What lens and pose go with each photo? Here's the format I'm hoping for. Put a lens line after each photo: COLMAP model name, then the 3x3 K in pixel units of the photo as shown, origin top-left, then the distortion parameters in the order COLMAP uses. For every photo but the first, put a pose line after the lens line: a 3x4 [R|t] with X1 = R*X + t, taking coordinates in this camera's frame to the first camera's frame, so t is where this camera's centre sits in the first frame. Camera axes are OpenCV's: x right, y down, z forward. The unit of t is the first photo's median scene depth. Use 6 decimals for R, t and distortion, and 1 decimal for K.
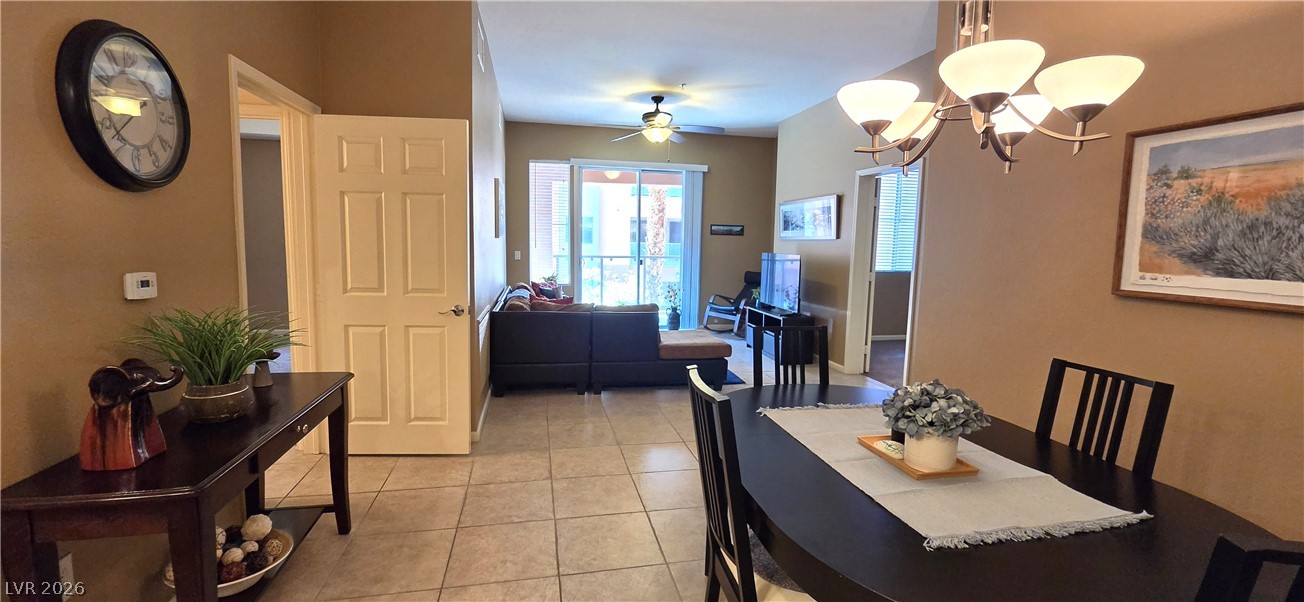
lens RADIAL K [[539.3, 0, 655.1], [0, 539.3, 293.5], [0, 0, 1]] dist [-0.004651, 0.005163]
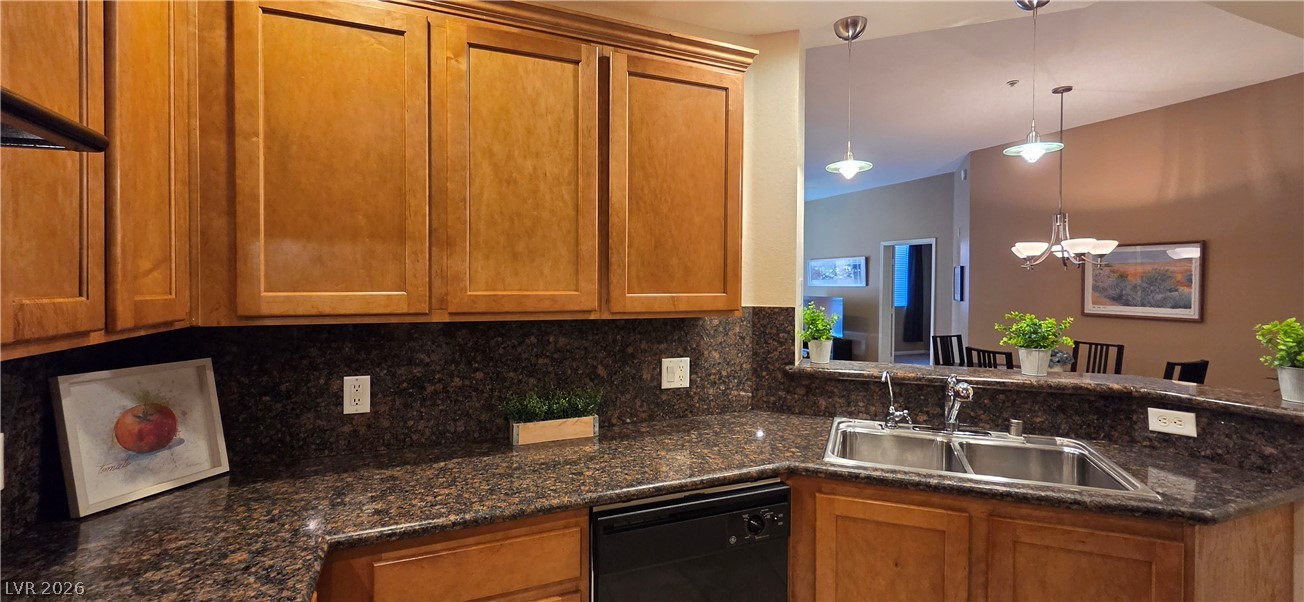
lens RADIAL K [[532.4, 0, 657.5], [0, 532.4, 292.7], [0, 0, 1]] dist [-0.002755, 0.000010]
pose [[0.982196, -0.020762, 0.186706, -0.915320], [0.034703, 0.996822, -0.071708, 0.005209], [-0.184624, 0.076911, 0.979795, -0.607148]]
